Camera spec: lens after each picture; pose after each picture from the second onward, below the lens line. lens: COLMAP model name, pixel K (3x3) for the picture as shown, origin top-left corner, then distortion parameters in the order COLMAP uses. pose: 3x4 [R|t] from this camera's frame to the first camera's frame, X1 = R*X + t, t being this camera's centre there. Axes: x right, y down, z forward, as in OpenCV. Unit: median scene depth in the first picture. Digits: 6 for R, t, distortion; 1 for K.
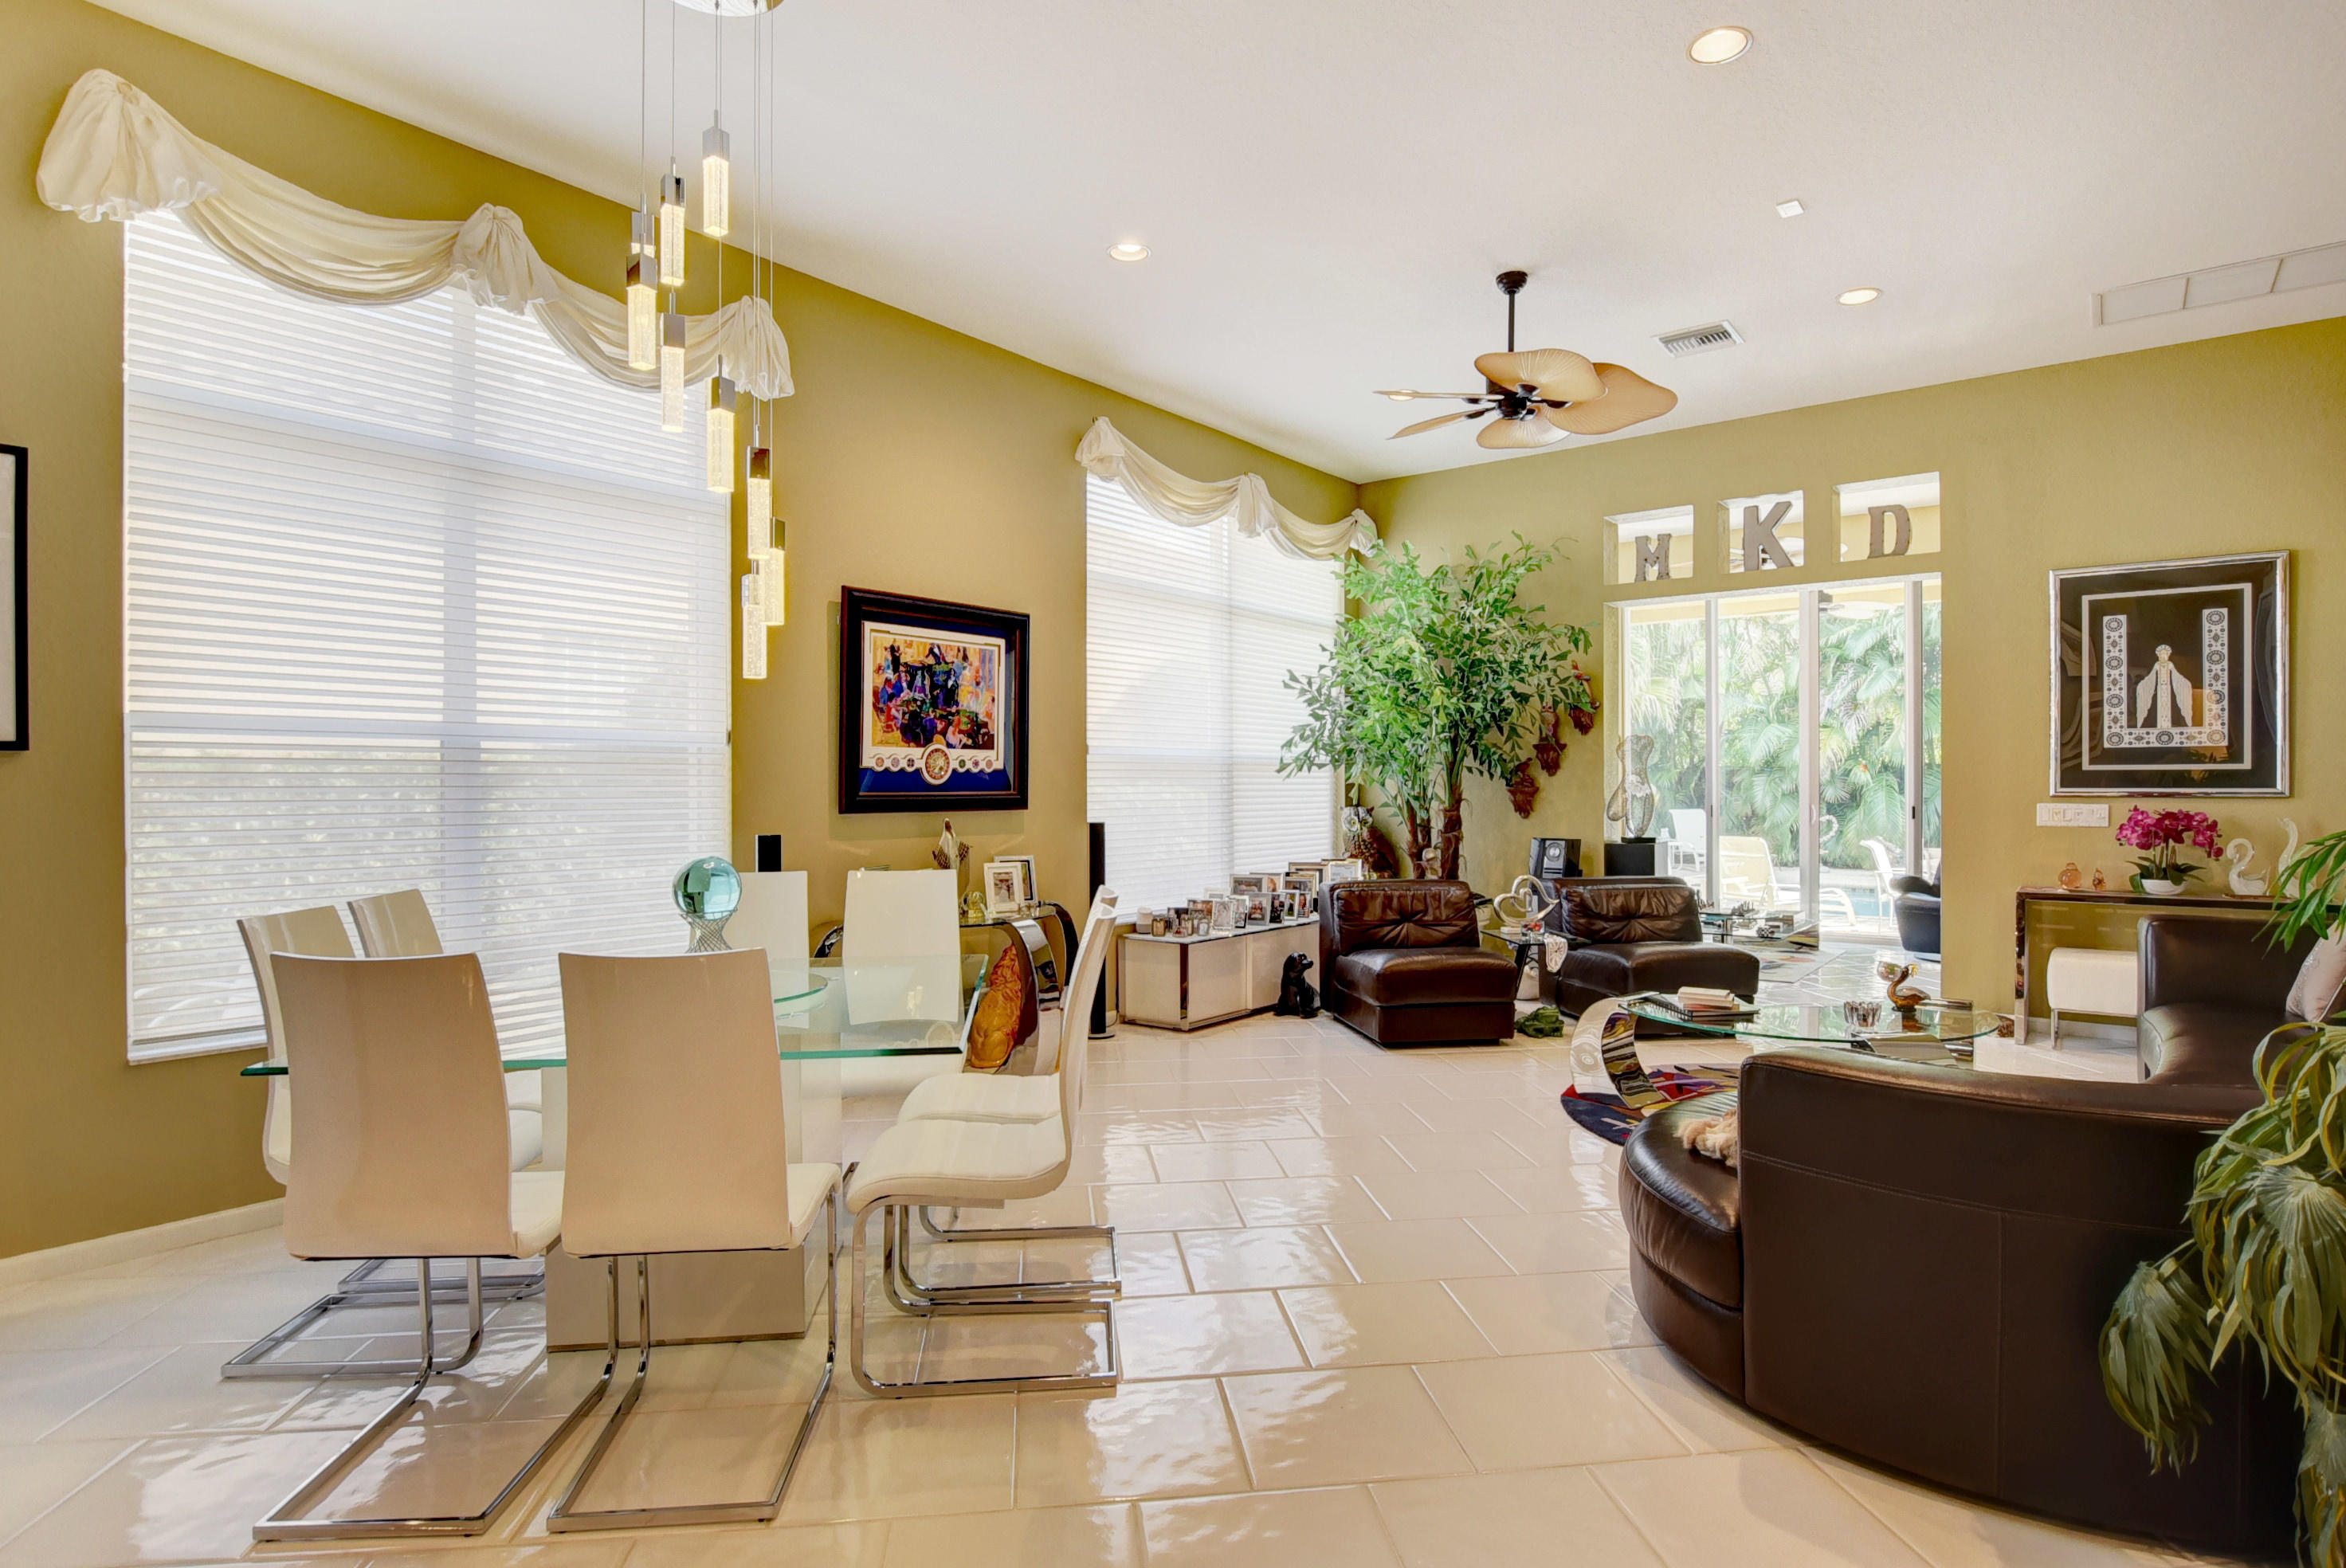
lens RADIAL K [[1200.6, 0, 1185.4], [0, 1200.6, 790.2], [0, 0, 1]] dist [-0.021579, 0.002838]
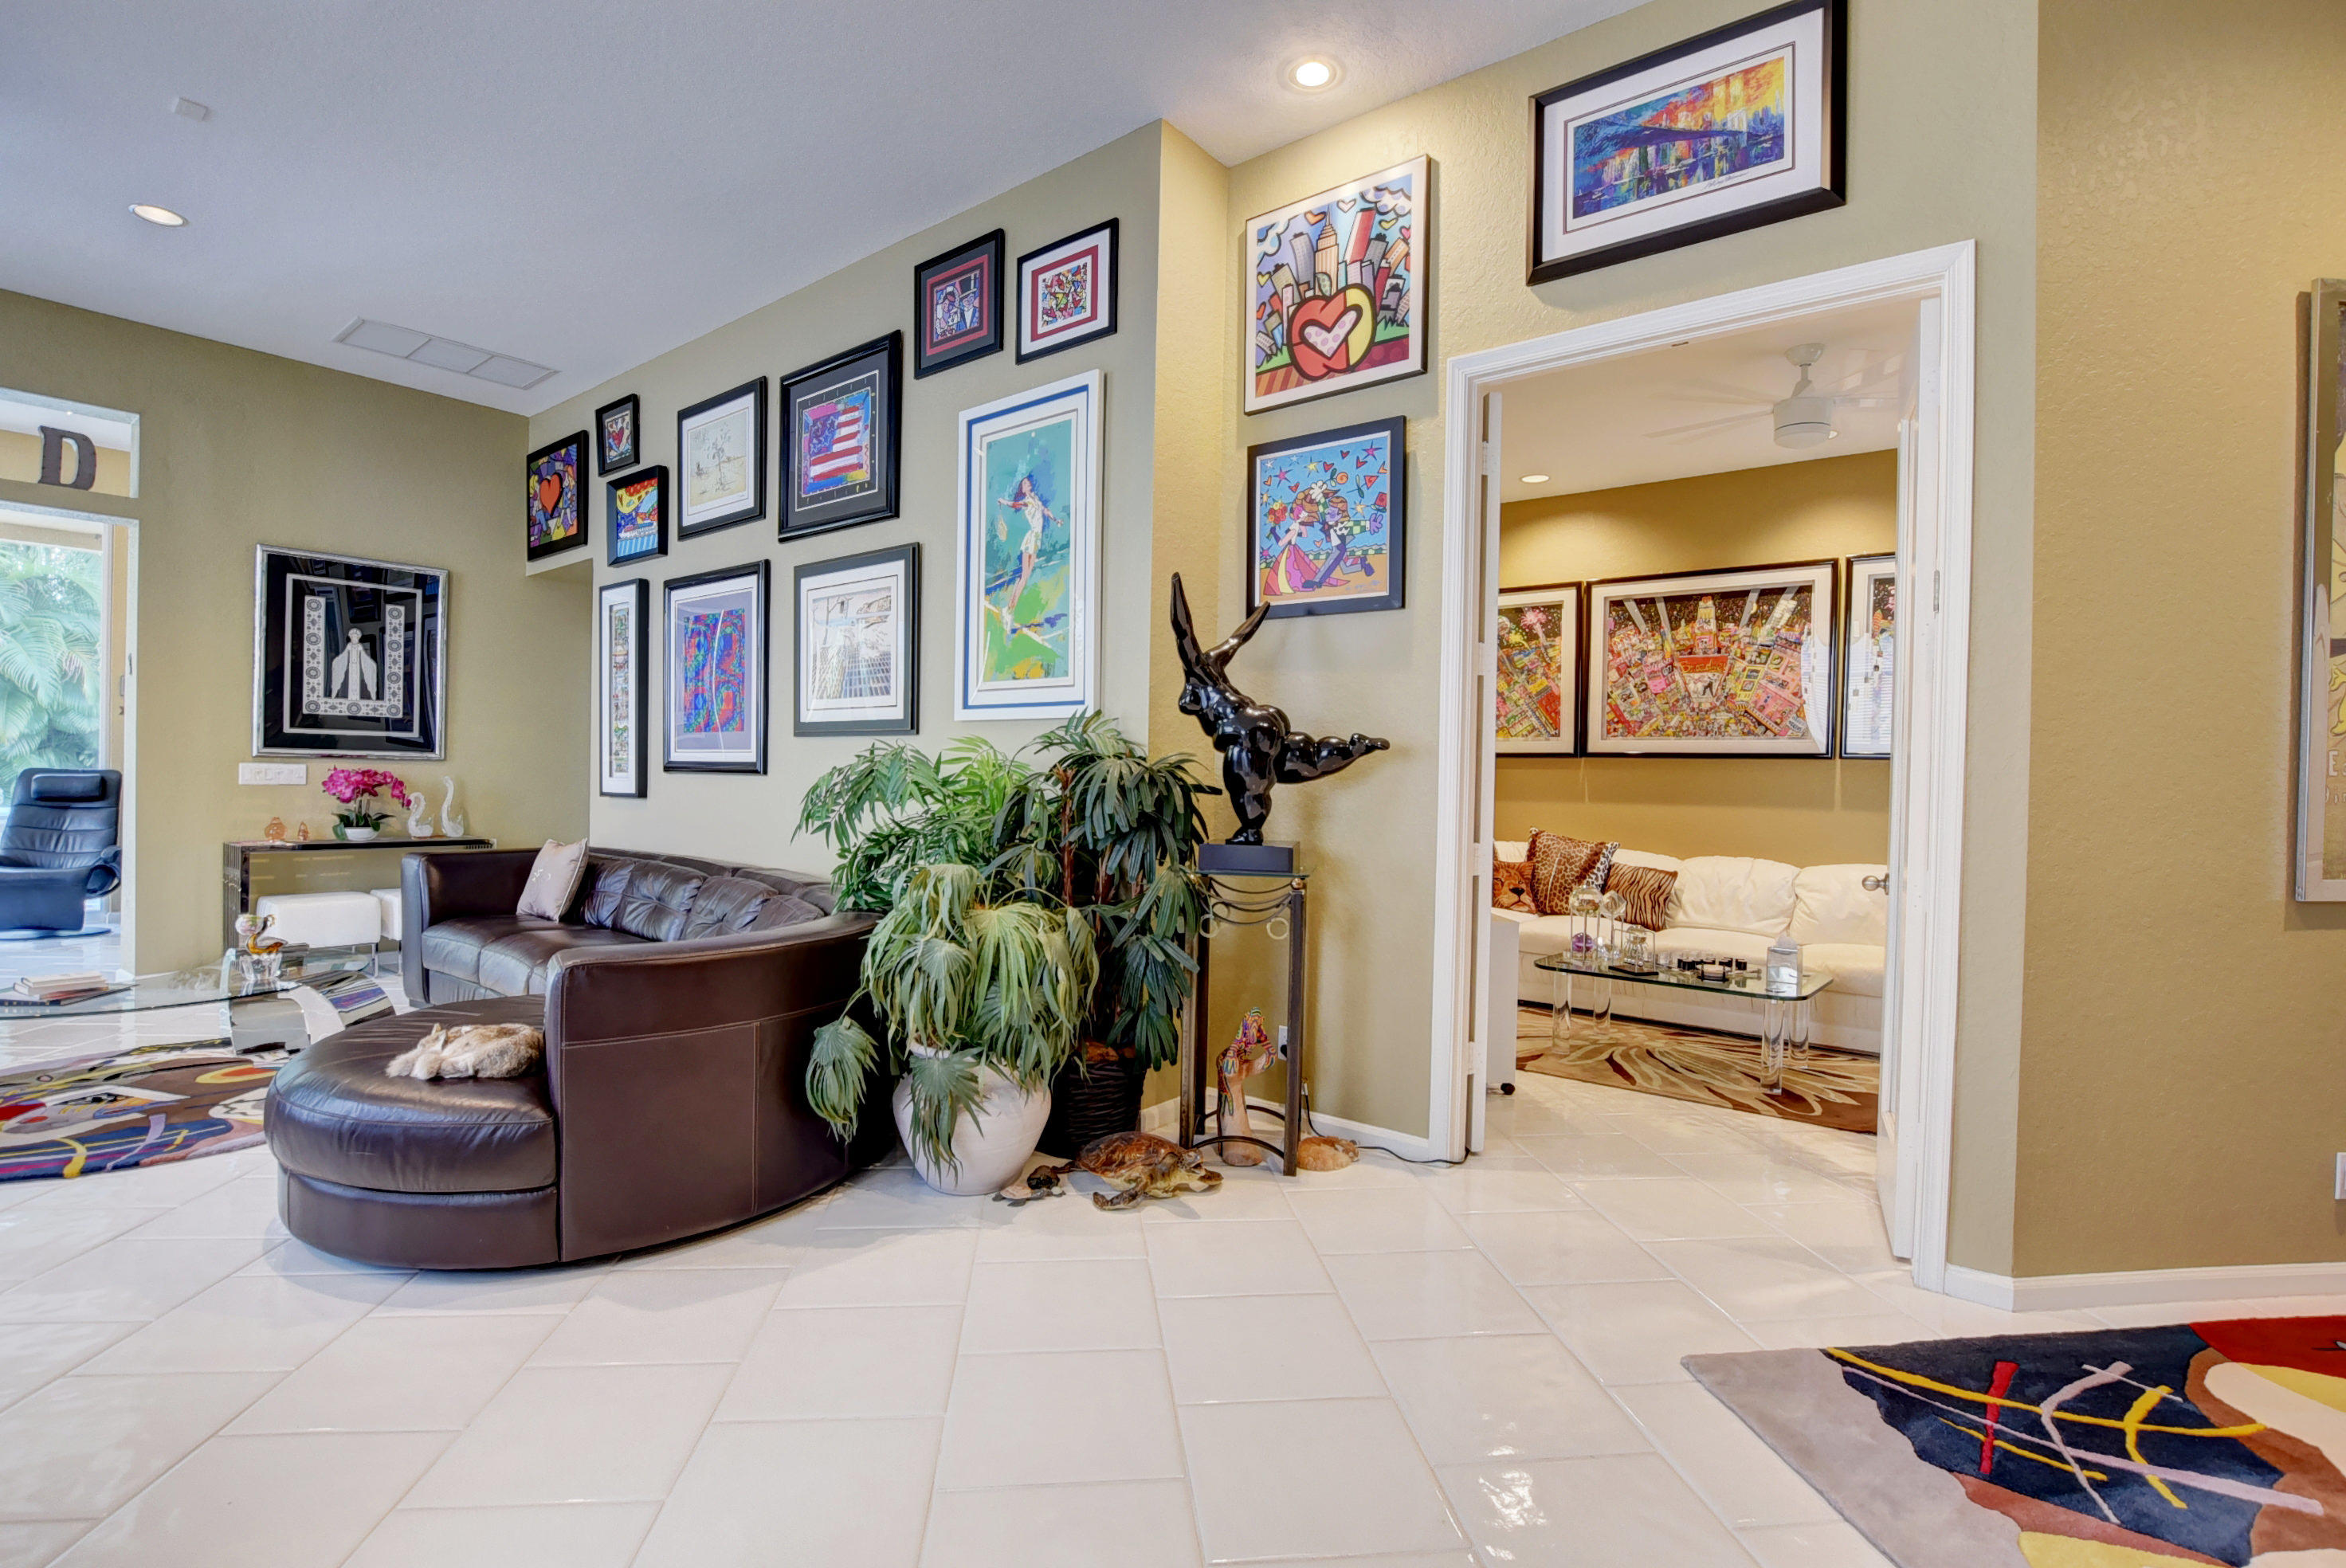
lens RADIAL K [[1091.3, 0, 1184.5], [0, 1091.3, 790.9], [0, 0, 1]] dist [-0.024897, 0.001188]
pose [[0.015943, -0.009345, 0.999829, -0.228041], [-0.015734, 0.999830, 0.009596, 0.014555], [-0.999749, -0.015884, 0.015794, 0.153618]]
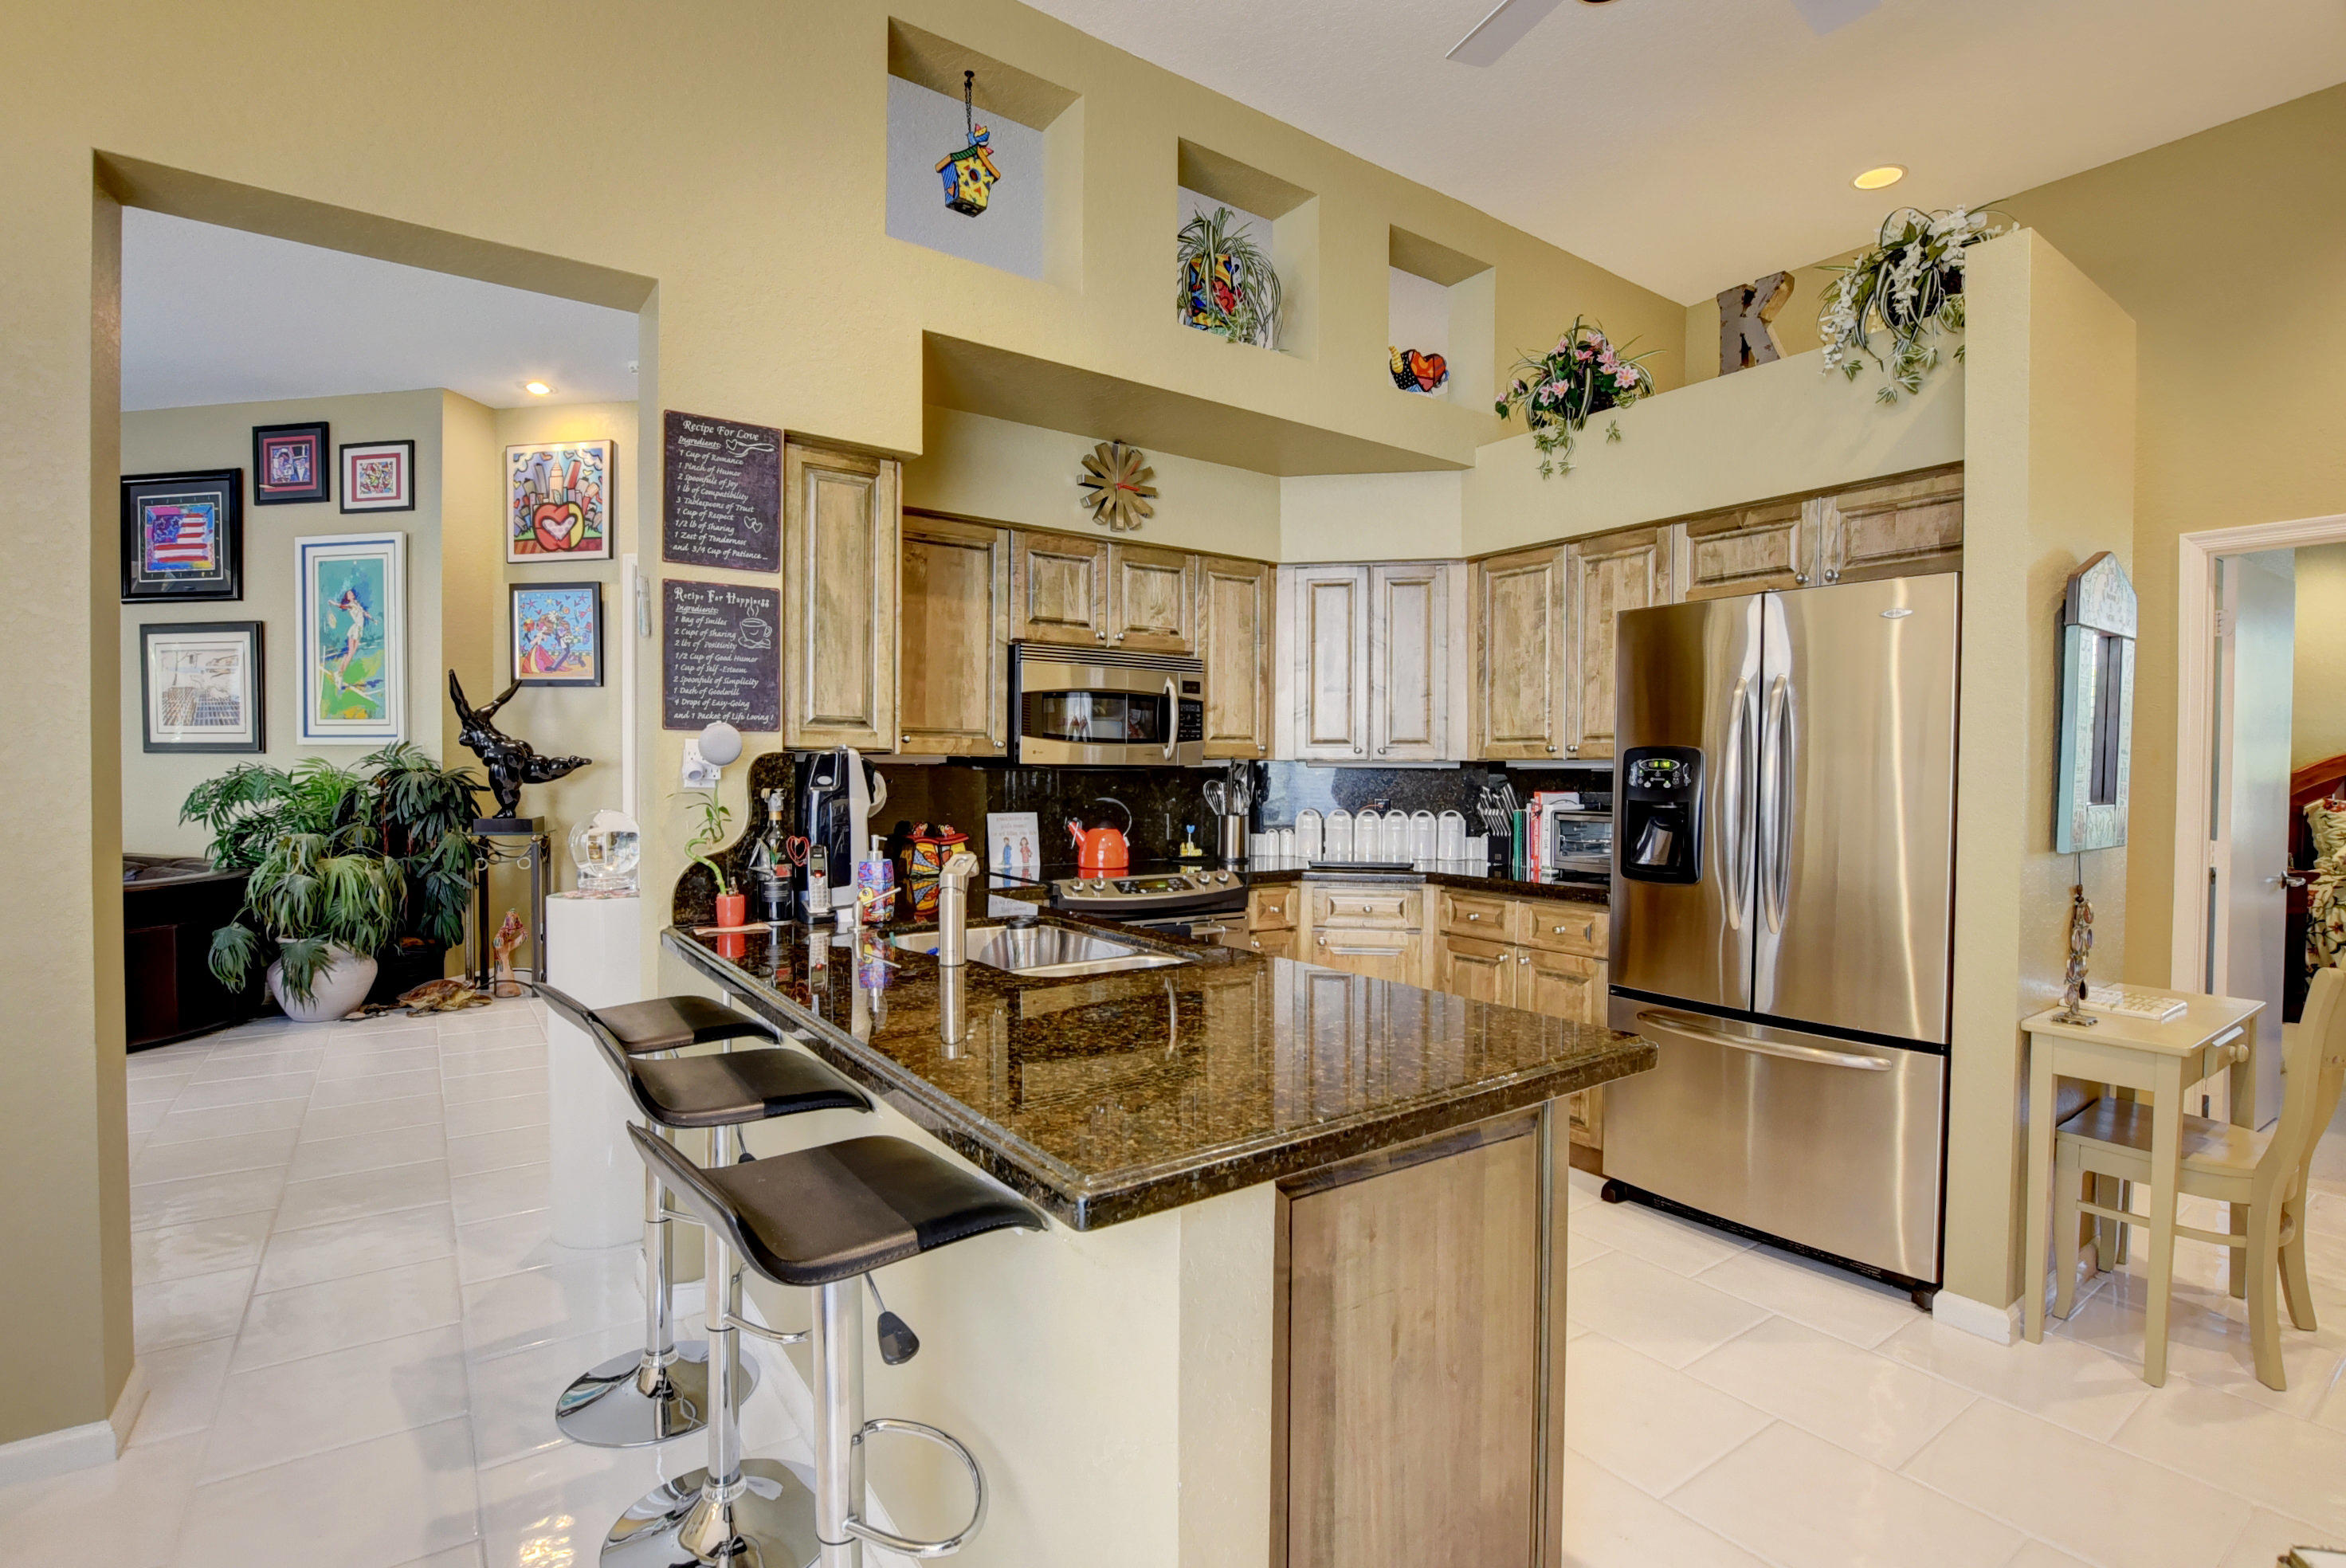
lens RADIAL K [[1091.3, 0, 1178.6], [0, 1091.3, 788.9], [0, 0, 1]] dist [-0.024897, 0.001188]
pose [[-0.468279, -0.017844, 0.883401, -0.851691], [-0.001304, 0.999809, 0.019504, -0.000665], [-0.883580, 0.007981, -0.468212, 0.045504]]
